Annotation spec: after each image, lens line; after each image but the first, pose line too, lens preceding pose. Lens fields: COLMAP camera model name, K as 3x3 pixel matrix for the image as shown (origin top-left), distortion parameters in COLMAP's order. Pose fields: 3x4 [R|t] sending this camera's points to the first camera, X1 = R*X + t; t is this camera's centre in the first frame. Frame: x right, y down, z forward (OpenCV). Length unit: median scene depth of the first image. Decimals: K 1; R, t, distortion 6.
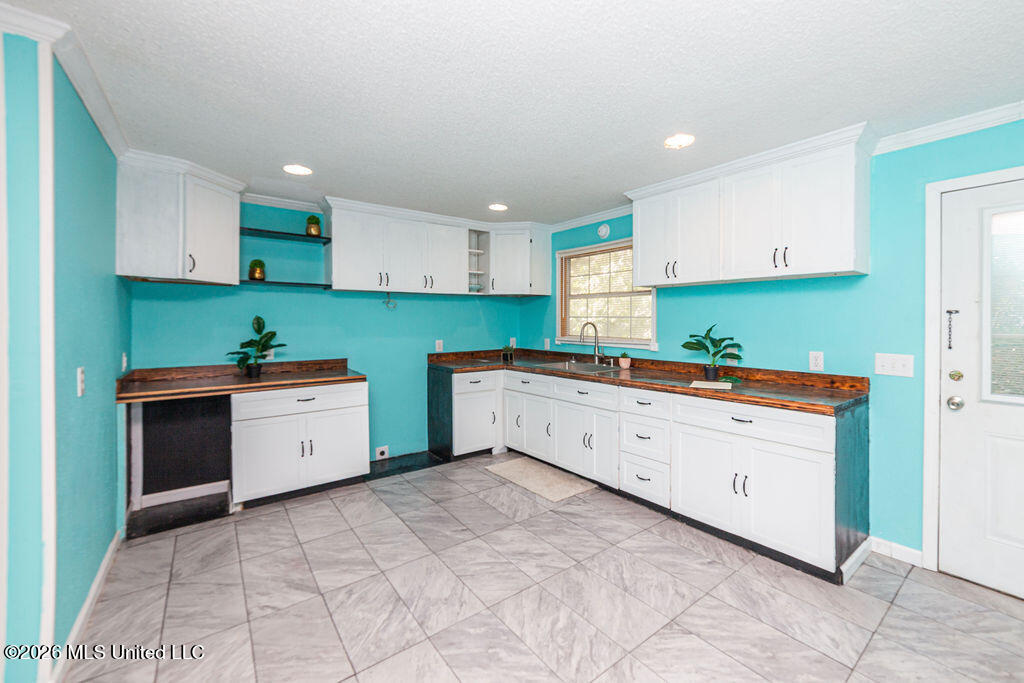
lens RADIAL K [[415.7, 0, 535.9], [0, 415.7, 319.7], [0, 0, 1]] dist [-0.002274, -0.000040]
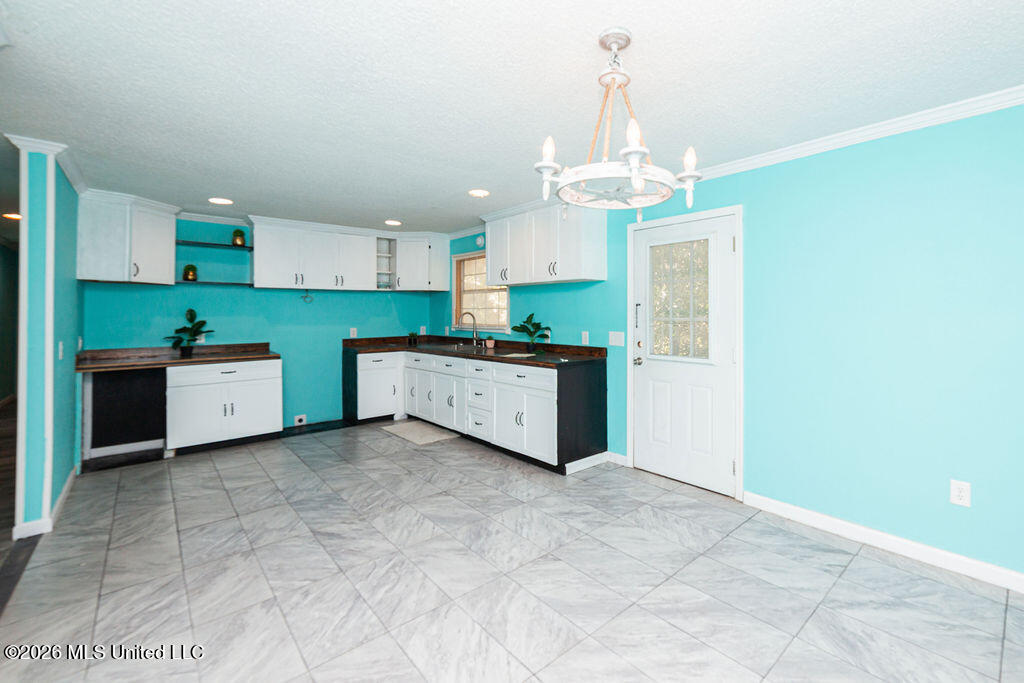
lens RADIAL K [[436.5, 0, 556.3], [0, 436.5, 306.2], [0, 0, 1]] dist [-0.002590, 0.001106]
pose [[0.996952, -0.002506, 0.077978, 0.340764], [0.003377, 0.999933, -0.011038, 0.002370], [-0.077945, 0.011267, 0.996894, -0.416756]]
